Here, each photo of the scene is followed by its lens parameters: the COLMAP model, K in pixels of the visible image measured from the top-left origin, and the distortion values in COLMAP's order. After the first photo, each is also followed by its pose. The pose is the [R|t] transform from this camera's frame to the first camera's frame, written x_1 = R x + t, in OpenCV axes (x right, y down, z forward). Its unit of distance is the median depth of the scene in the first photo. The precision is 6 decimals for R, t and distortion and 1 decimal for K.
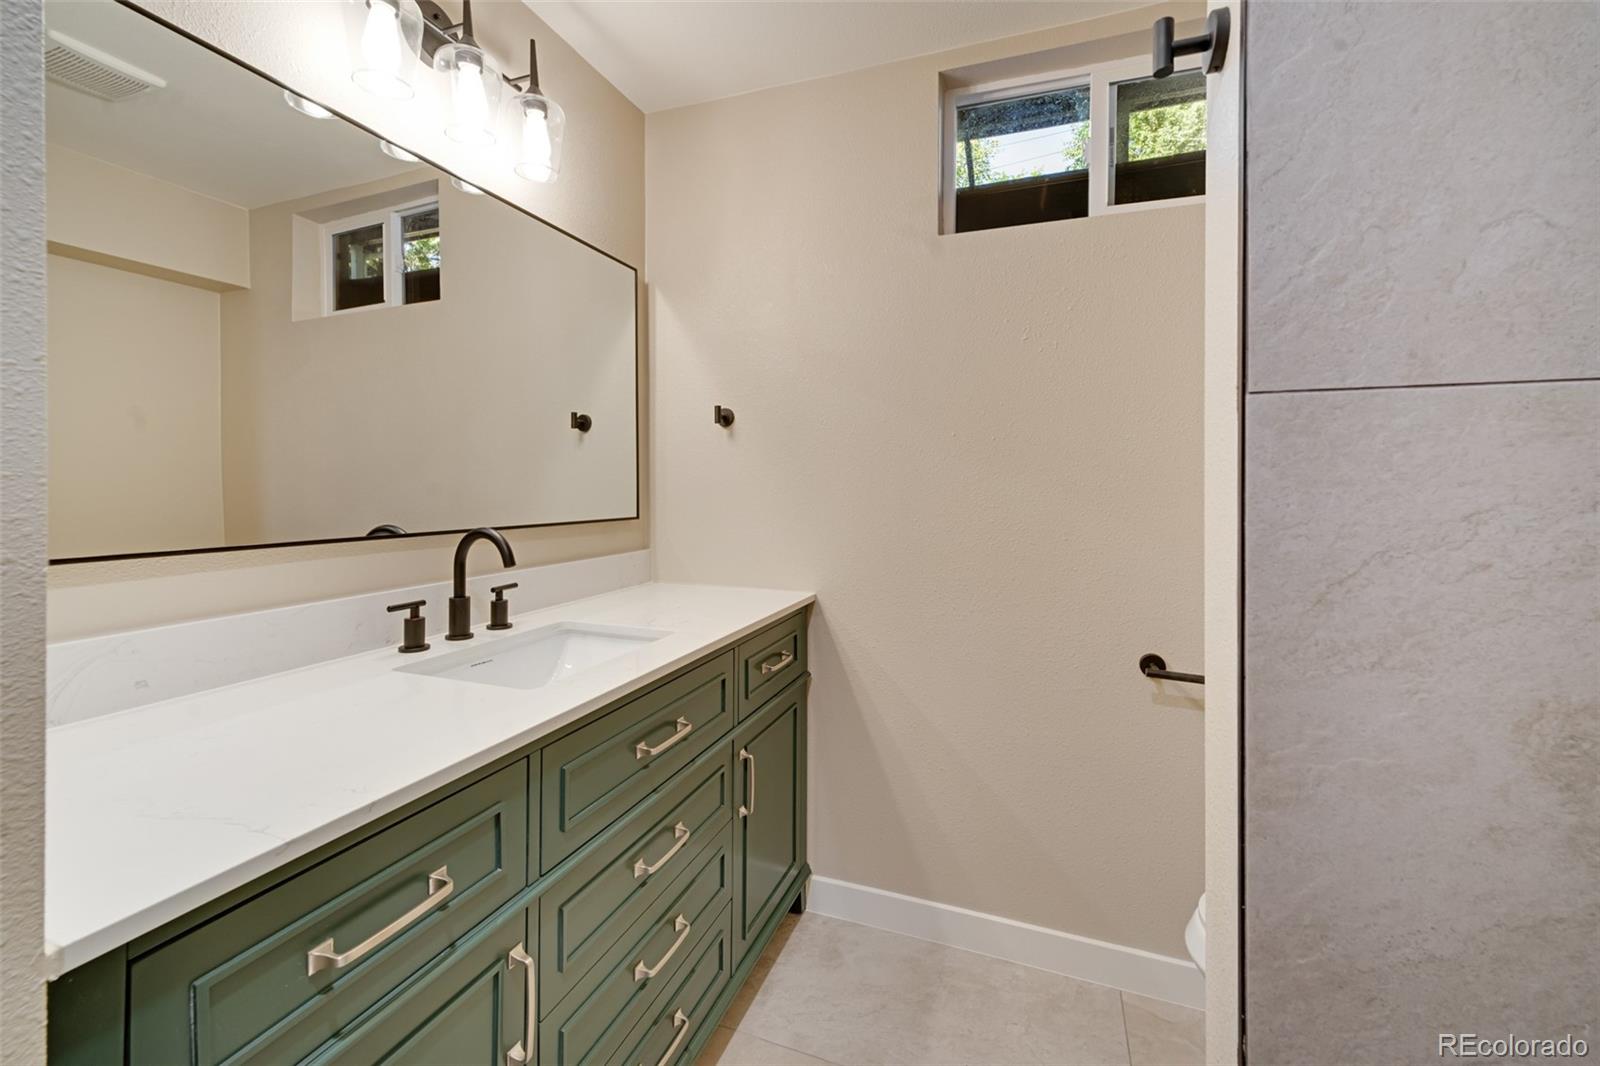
lens RADIAL K [[666.8, 0, 797.6], [0, 666.8, 476.1], [0, 0, 1]] dist [0.007149, -0.000030]
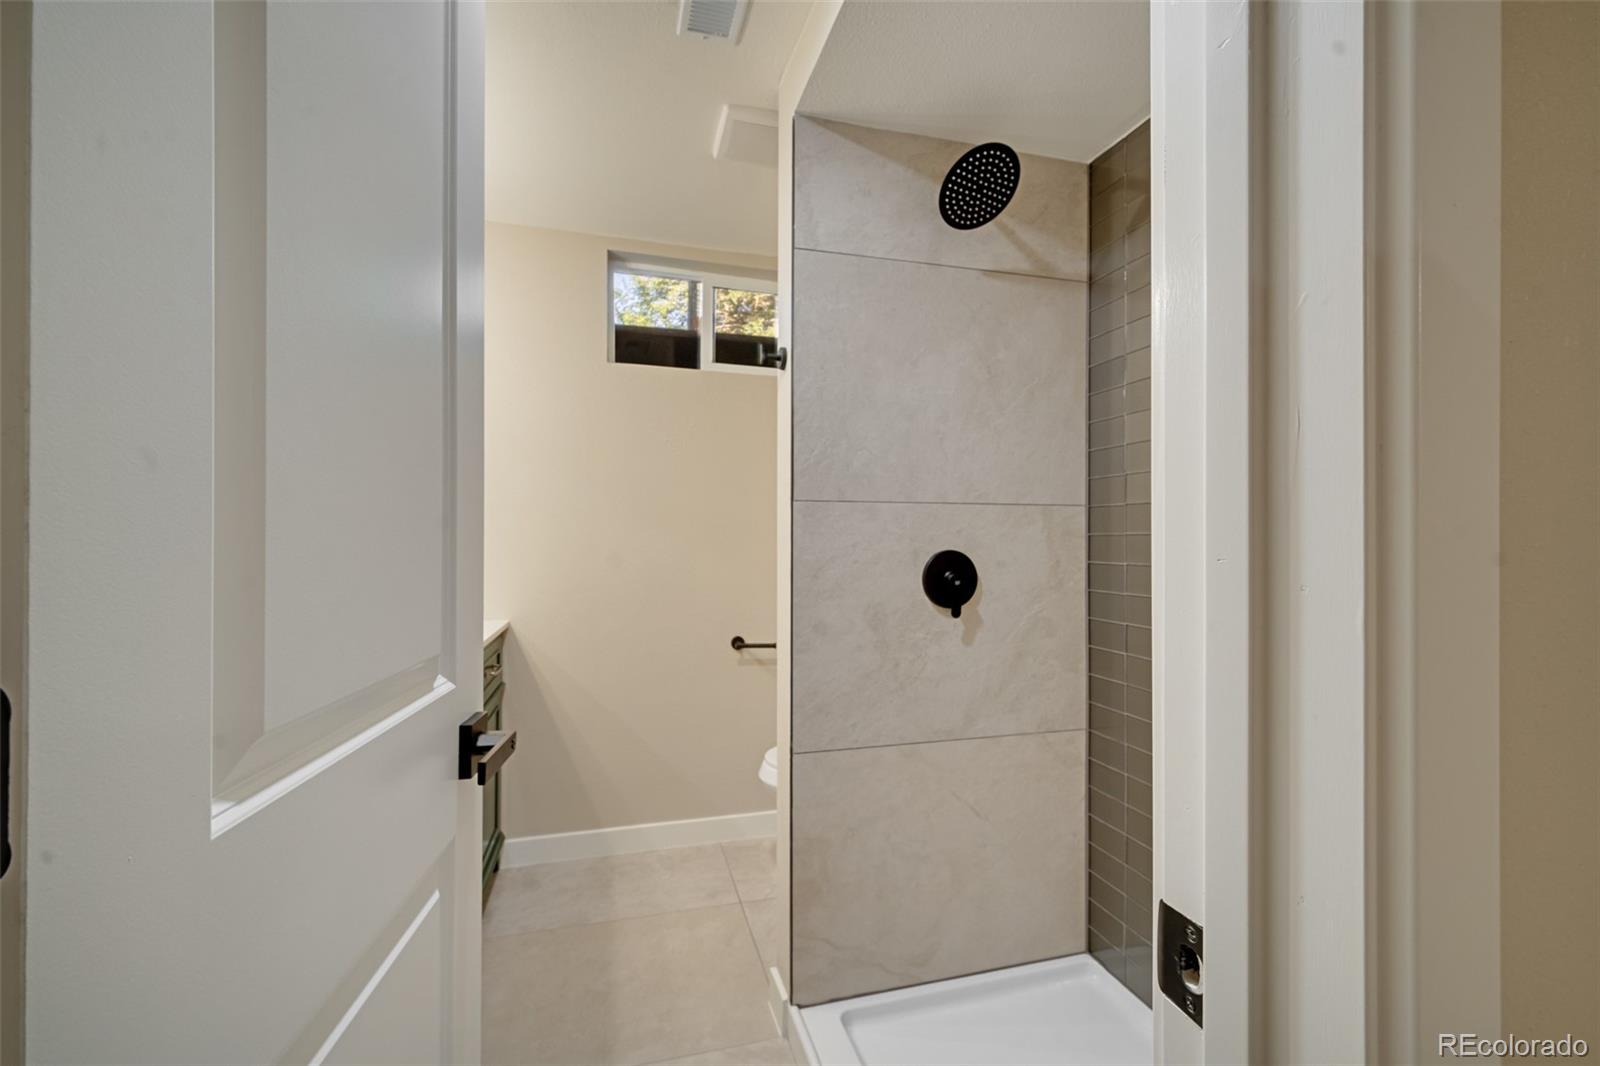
lens RADIAL K [[678.5, 0, 801.4], [0, 678.5, 529.6], [0, 0, 1]] dist [0.013318, -0.019914]
pose [[0.802312, -0.002196, 0.596901, -0.362077], [-0.000475, 0.999991, 0.004317, -0.009064], [-0.596905, -0.003747, 0.802303, -0.468179]]
